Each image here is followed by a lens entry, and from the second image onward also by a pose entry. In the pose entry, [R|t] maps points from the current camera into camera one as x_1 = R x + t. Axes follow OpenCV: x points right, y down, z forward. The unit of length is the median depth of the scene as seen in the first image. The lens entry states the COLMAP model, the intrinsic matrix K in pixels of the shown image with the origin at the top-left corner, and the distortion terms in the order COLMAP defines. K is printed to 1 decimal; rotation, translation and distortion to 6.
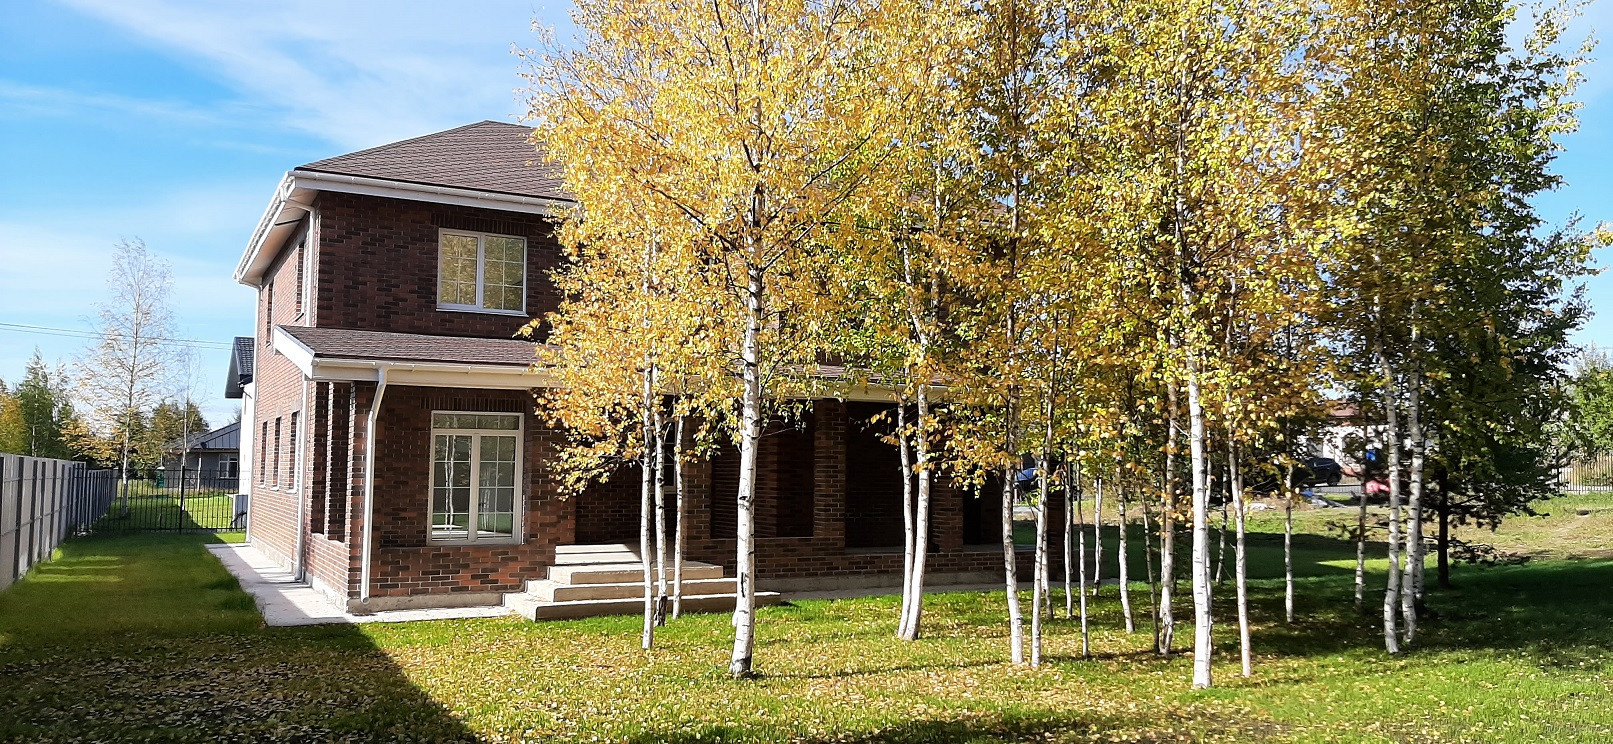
lens RADIAL K [[1240.0, 0, 815.2], [0, 1240.0, 375.8], [0, 0, 1]] dist [0.113283, -0.206640]
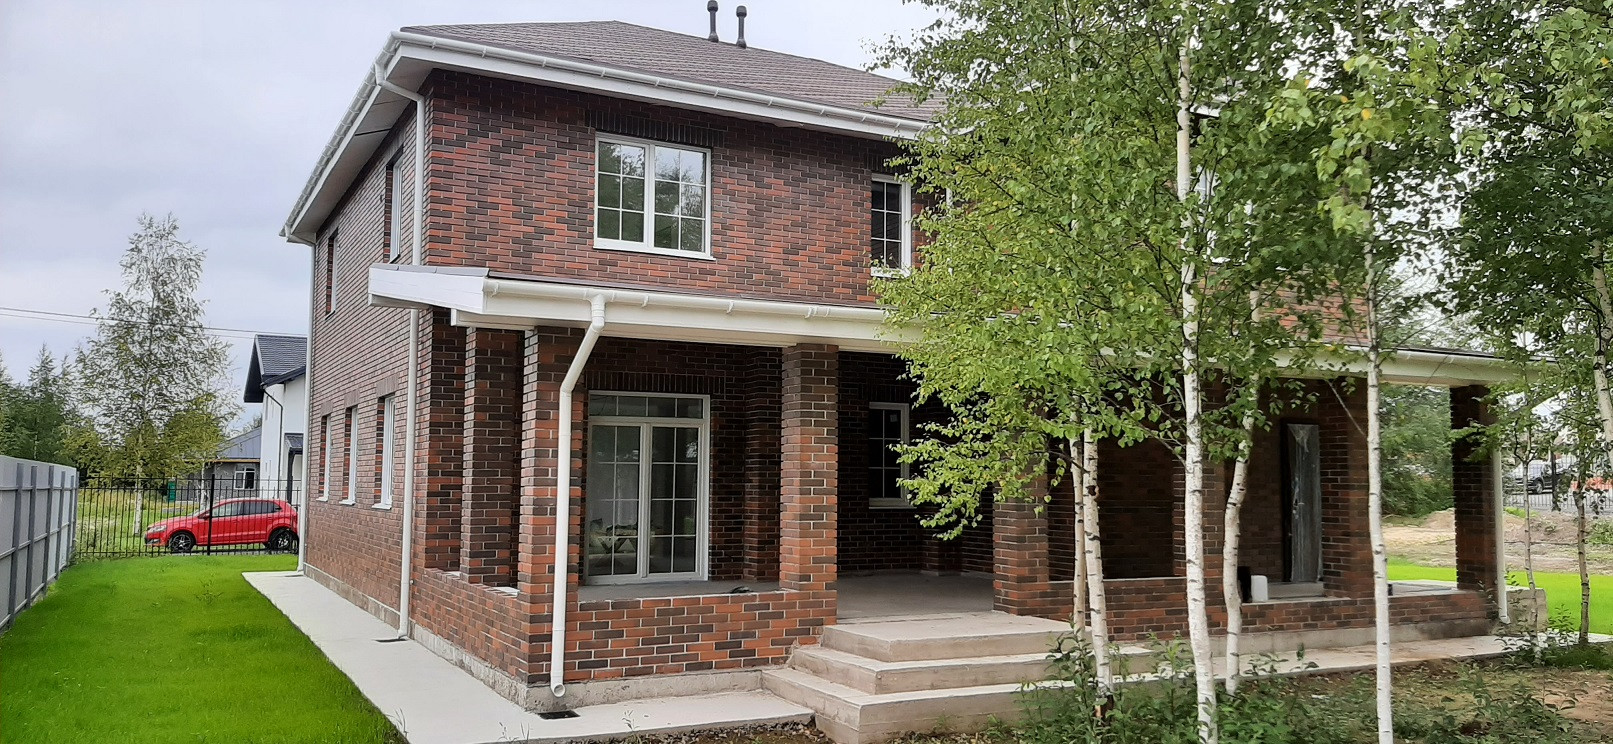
lens RADIAL K [[1240.0, 0, 815.2], [0, 1240.0, 375.8], [0, 0, 1]] dist [0.113283, -0.206640]
pose [[0.999983, -0.004232, -0.004063, -0.183633], [0.004207, 0.999973, -0.006048, 0.025640], [0.004089, 0.006030, 0.999973, 0.315927]]
